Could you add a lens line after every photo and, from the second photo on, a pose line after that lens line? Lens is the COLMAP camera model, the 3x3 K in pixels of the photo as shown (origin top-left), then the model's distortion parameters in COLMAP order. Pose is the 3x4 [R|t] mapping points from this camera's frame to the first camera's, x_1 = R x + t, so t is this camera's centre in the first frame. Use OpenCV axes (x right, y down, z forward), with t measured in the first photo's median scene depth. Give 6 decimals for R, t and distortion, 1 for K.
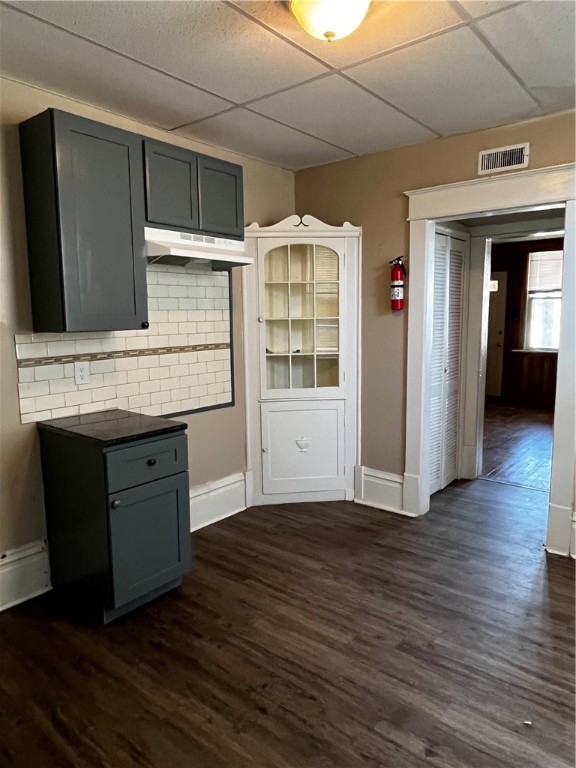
lens RADIAL K [[518.7, 0, 288.4], [0, 518.7, 381.7], [0, 0, 1]] dist [-0.005441, 0.001238]
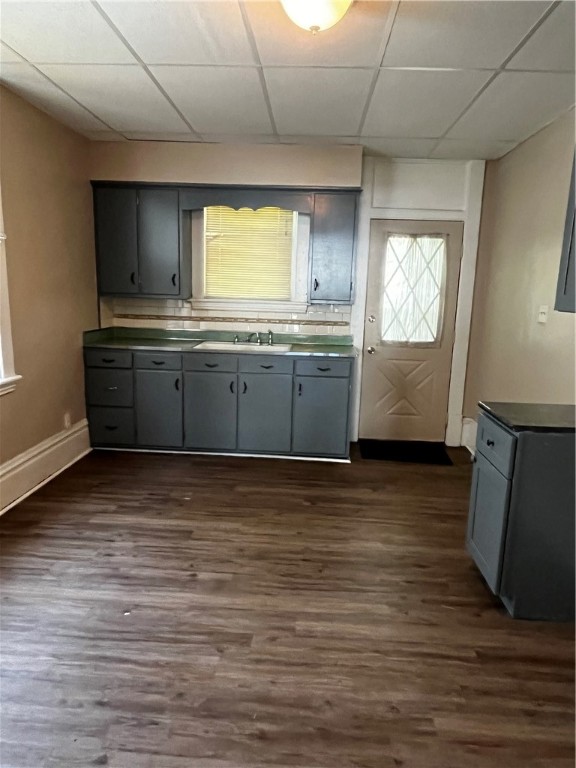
lens RADIAL K [[518.7, 0, 288.6], [0, 518.7, 384.3], [0, 0, 1]] dist [-0.005441, 0.001238]
pose [[-0.806621, 0.081584, -0.585411, 0.699534], [-0.112294, 0.951237, 0.287294, -0.219352], [0.580303, 0.297476, -0.758127, 1.683790]]
